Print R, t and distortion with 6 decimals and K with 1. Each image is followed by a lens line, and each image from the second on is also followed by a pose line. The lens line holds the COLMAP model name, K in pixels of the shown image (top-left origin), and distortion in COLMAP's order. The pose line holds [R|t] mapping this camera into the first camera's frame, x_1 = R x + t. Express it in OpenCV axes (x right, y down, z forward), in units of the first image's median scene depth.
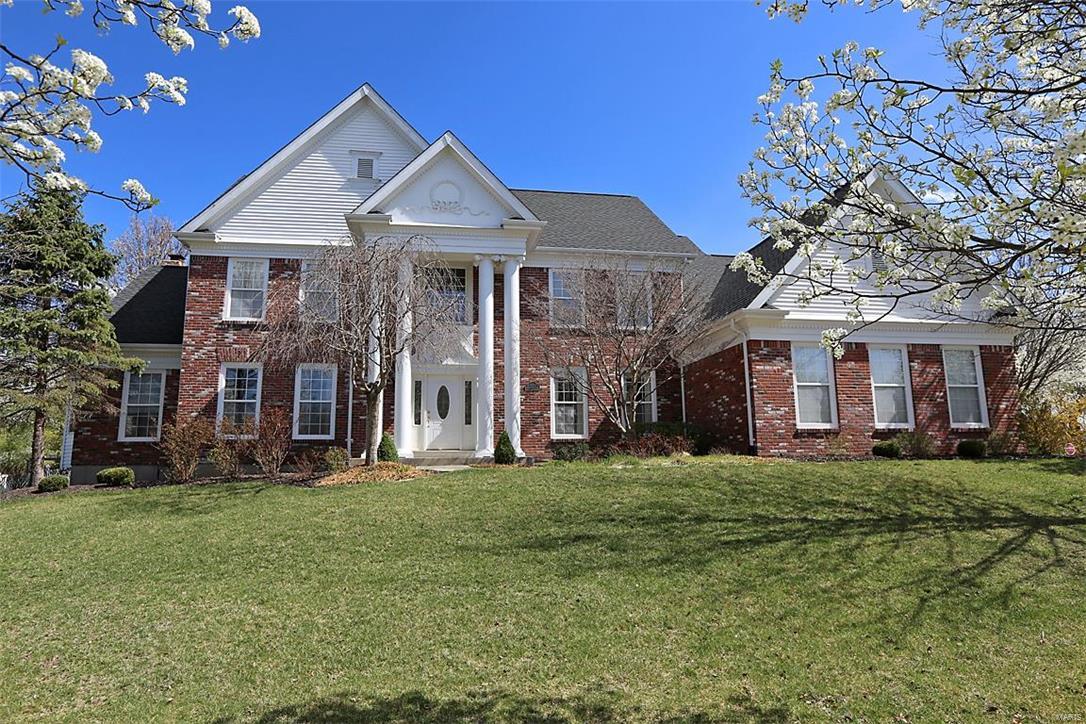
lens RADIAL K [[643.9, 0, 547.9], [0, 643.9, 361.0], [0, 0, 1]] dist [-0.021366, 0.002210]
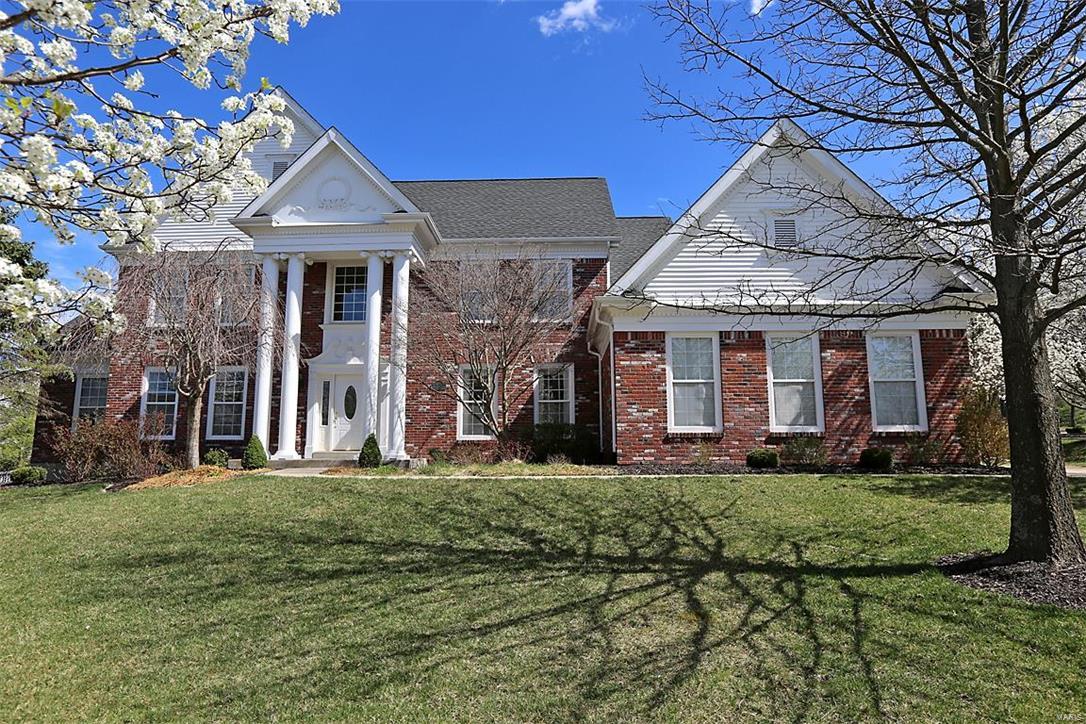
lens RADIAL K [[643.9, 0, 542.2], [0, 643.9, 359.3], [0, 0, 1]] dist [-0.021366, 0.002210]
pose [[0.979497, -0.020678, -0.200397, 0.377637], [0.023008, 0.999692, 0.009306, -0.005512], [0.200142, -0.013726, 0.979671, 0.109532]]
